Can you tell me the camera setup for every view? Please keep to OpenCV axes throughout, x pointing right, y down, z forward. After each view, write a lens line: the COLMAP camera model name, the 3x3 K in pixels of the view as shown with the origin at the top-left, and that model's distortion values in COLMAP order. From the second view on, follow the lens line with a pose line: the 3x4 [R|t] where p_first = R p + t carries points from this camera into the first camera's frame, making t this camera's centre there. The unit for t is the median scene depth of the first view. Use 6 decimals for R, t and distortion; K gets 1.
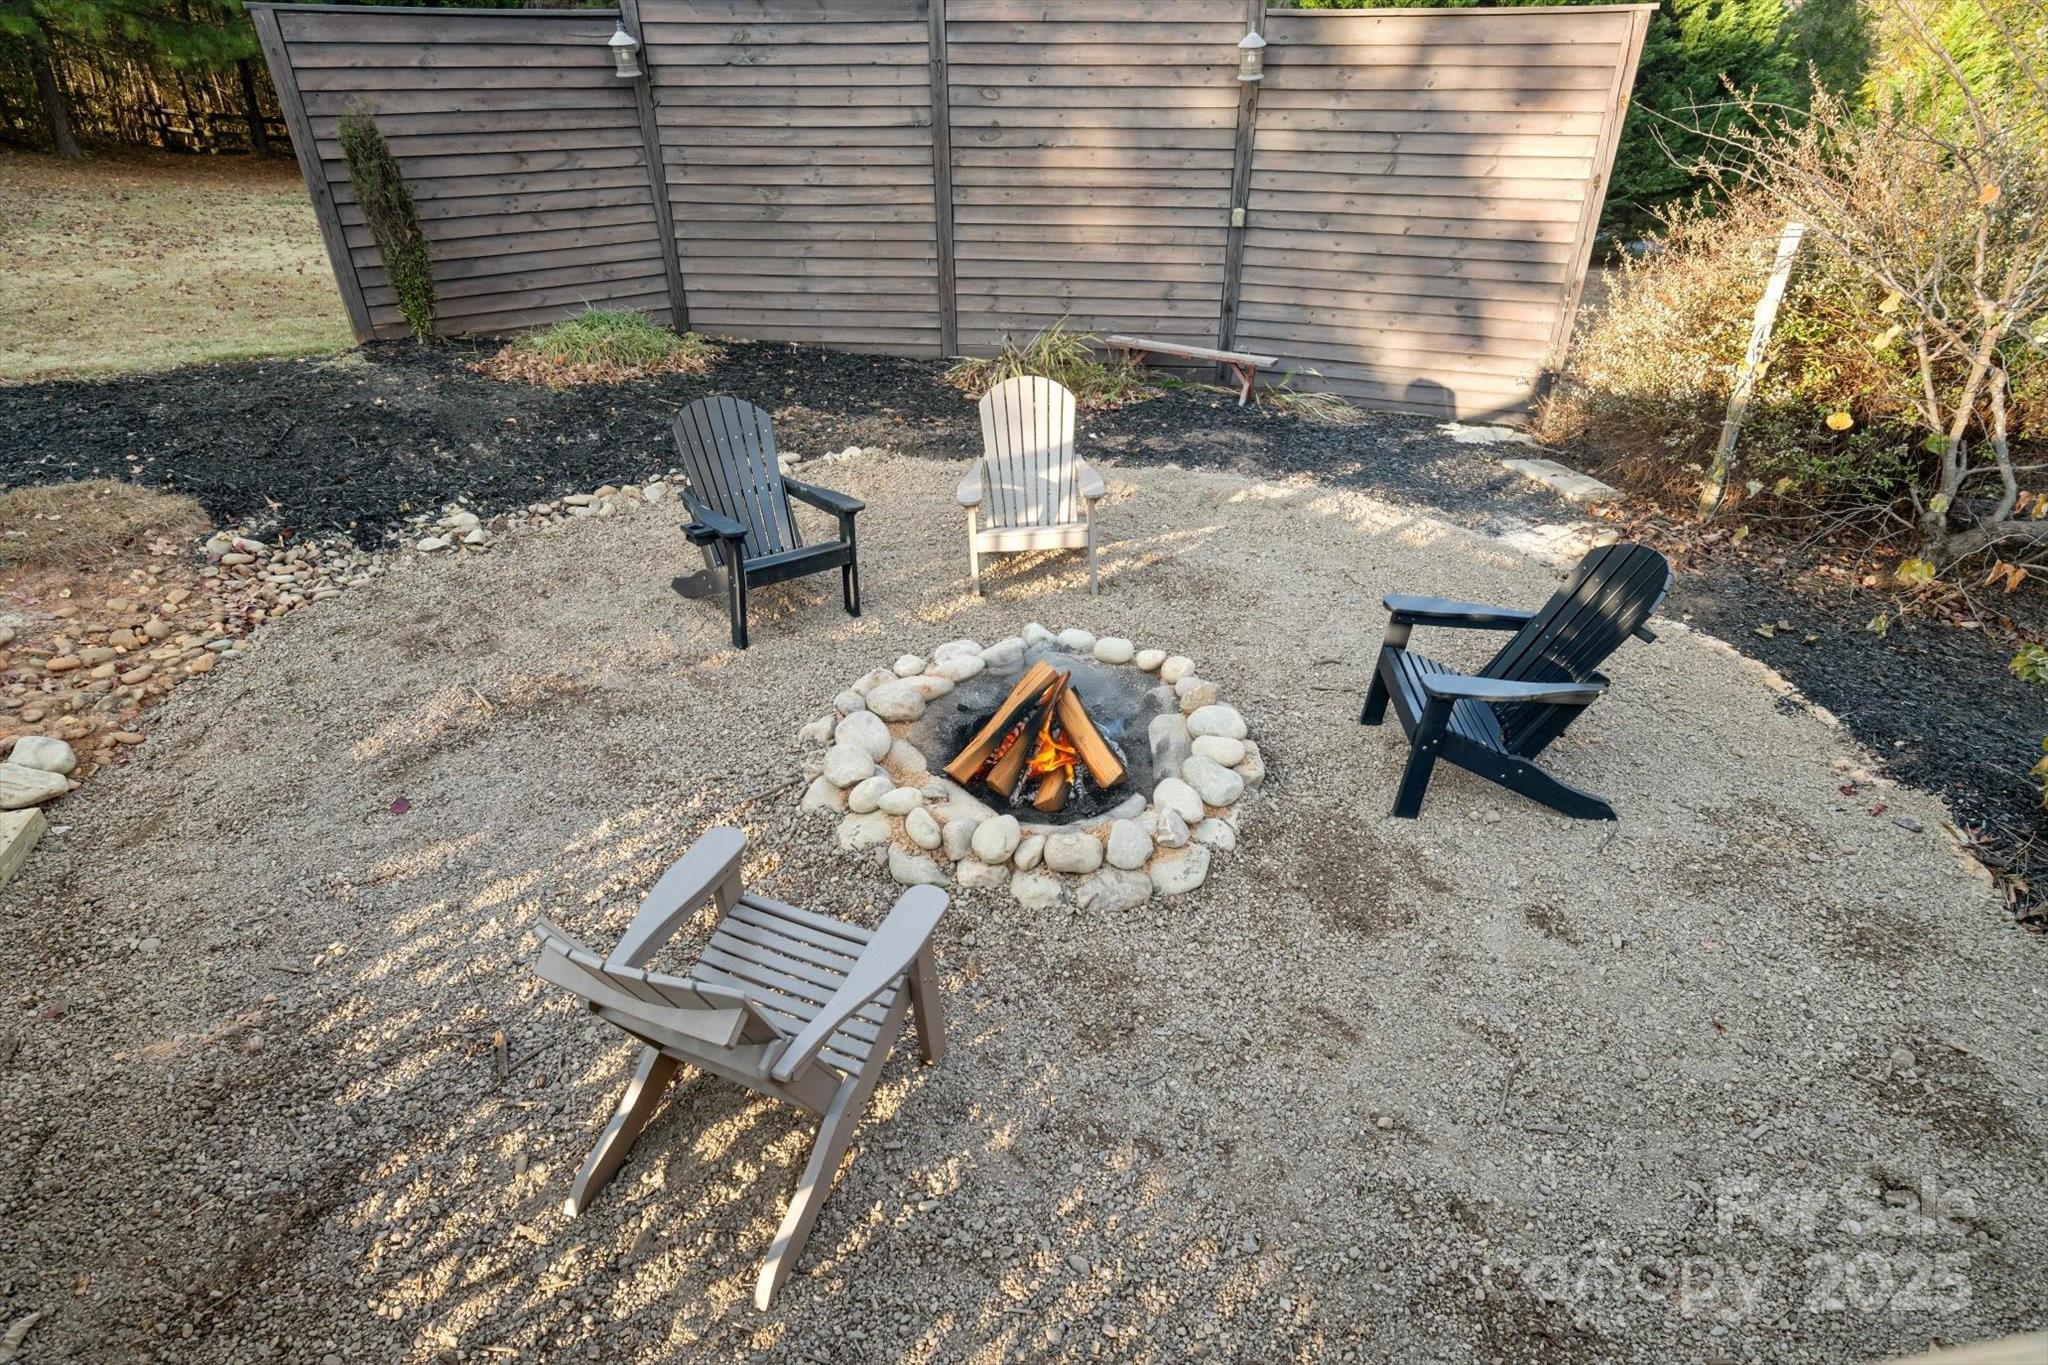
lens RADIAL K [[1072.5, 0, 1018.5], [0, 1072.5, 685.5], [0, 0, 1]] dist [0.004116, 0.000431]
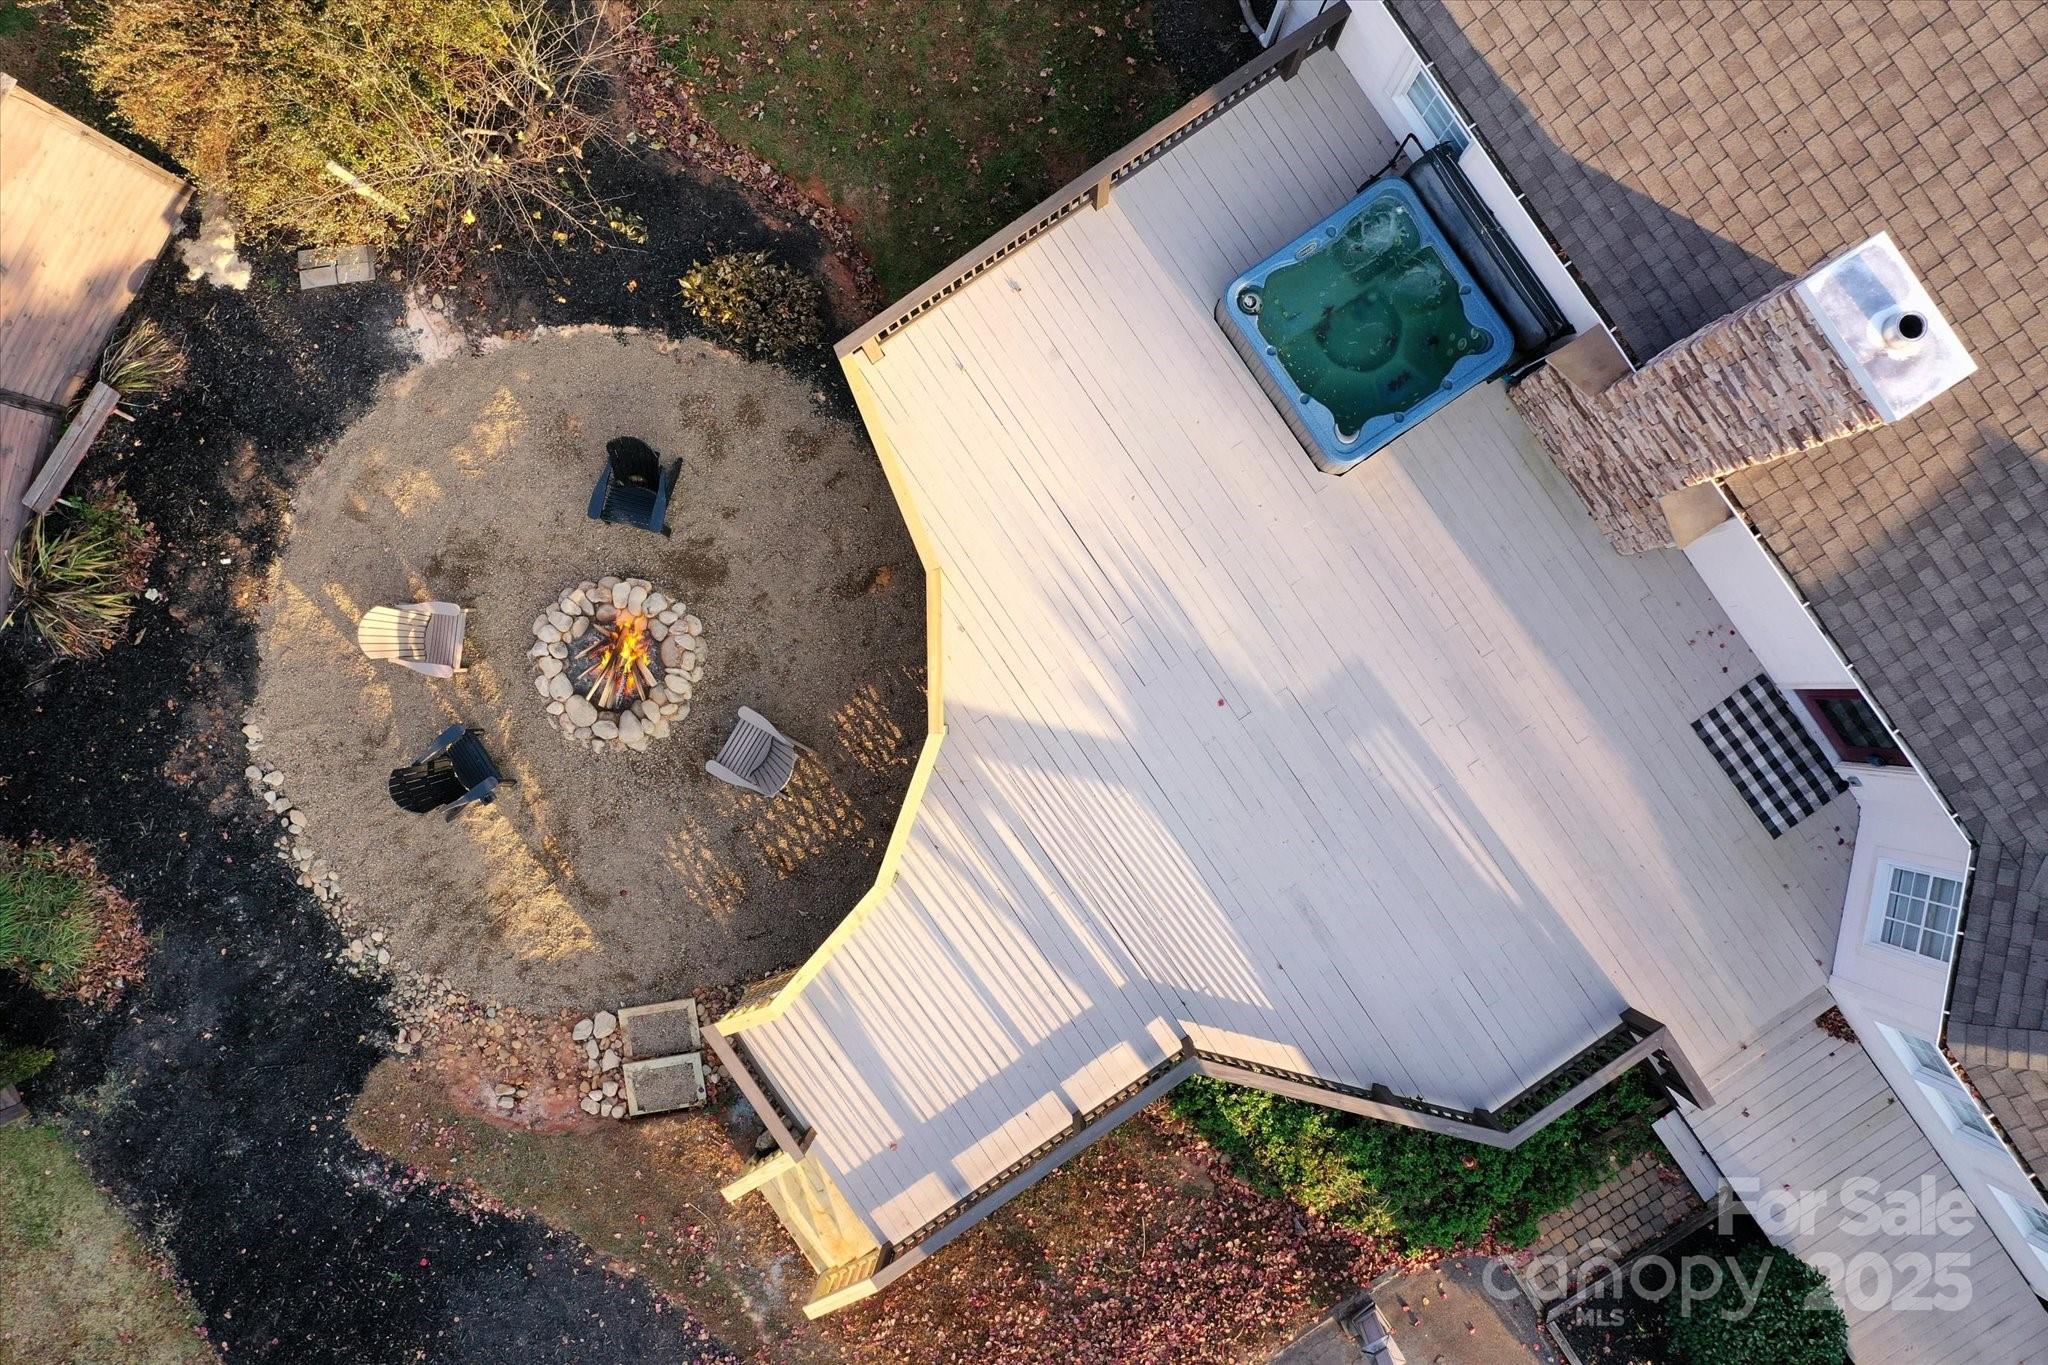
lens RADIAL K [[1072.5, 0, 1018.5], [0, 1072.5, 685.5], [0, 0, 1]] dist [0.004116, 0.000431]
pose [[0.138599, -0.990209, 0.016611, 0.039558], [0.504105, 0.084976, 0.859451, -1.252289], [-0.852448, -0.110746, 0.510947, -0.856683]]
